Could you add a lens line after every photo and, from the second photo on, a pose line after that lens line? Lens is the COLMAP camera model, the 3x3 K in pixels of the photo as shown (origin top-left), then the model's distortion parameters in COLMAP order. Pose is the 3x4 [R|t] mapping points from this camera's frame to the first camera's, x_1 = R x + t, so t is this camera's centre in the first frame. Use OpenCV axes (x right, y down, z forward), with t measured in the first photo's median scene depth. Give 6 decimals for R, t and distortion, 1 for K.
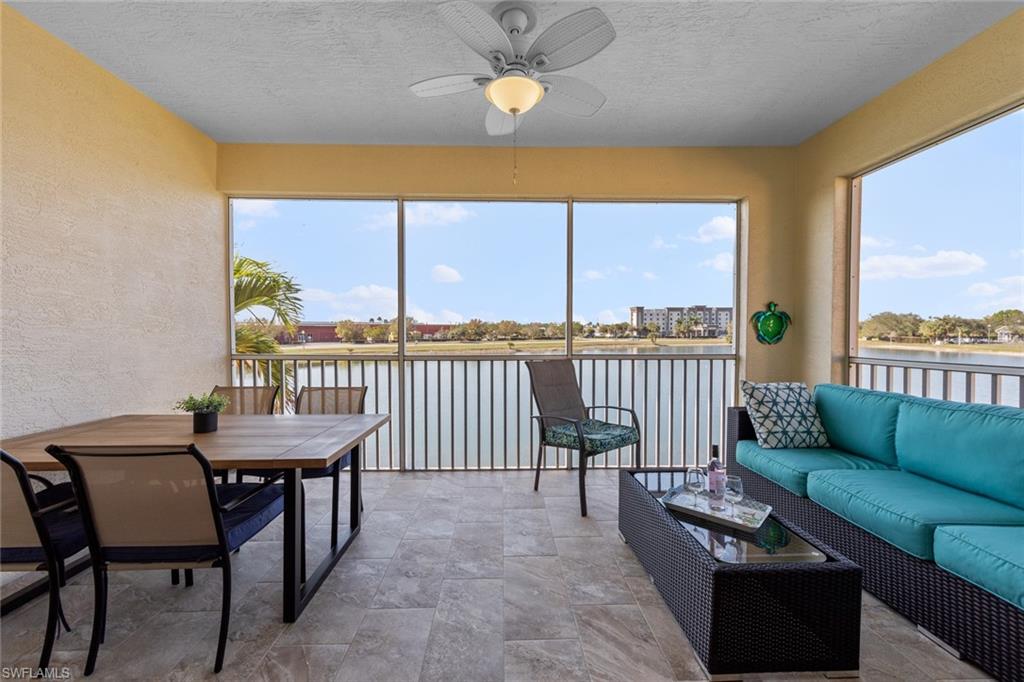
lens RADIAL K [[401.6, 0, 511.2], [0, 401.6, 339.0], [0, 0, 1]] dist [0.000911, -0.000204]
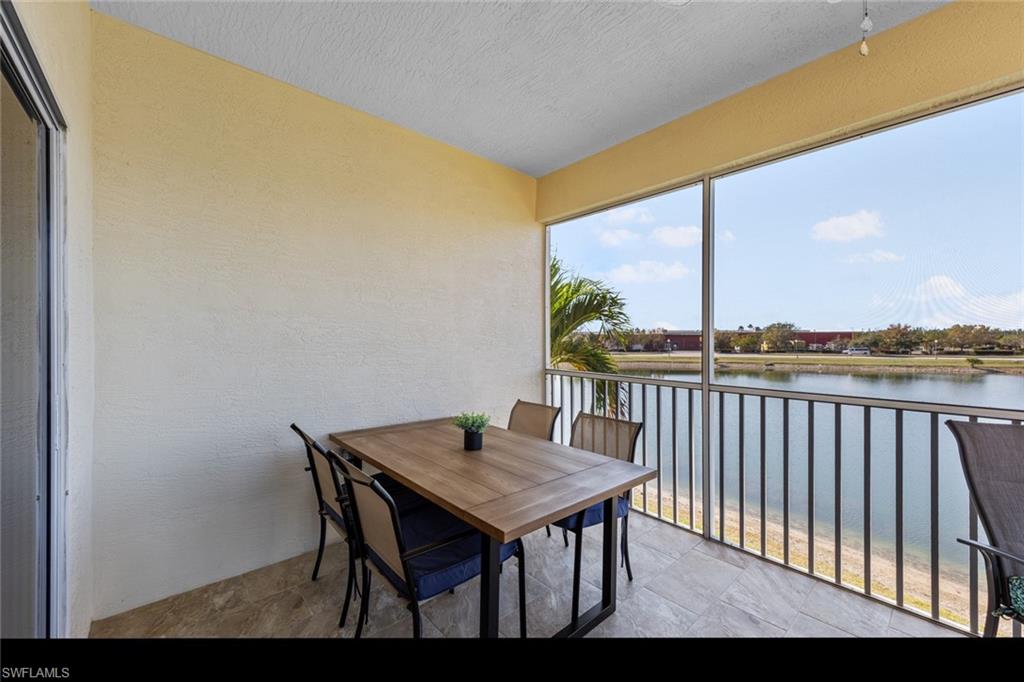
lens RADIAL K [[391.0, 0, 509.5], [0, 391.0, 340.0], [0, 0, 1]] dist [-0.000799, 0.000458]
pose [[0.641614, 0.007173, -0.766994, 0.051584], [-0.020326, 0.999764, -0.007653, -0.029278], [0.766759, 0.020500, 0.641608, 0.236530]]
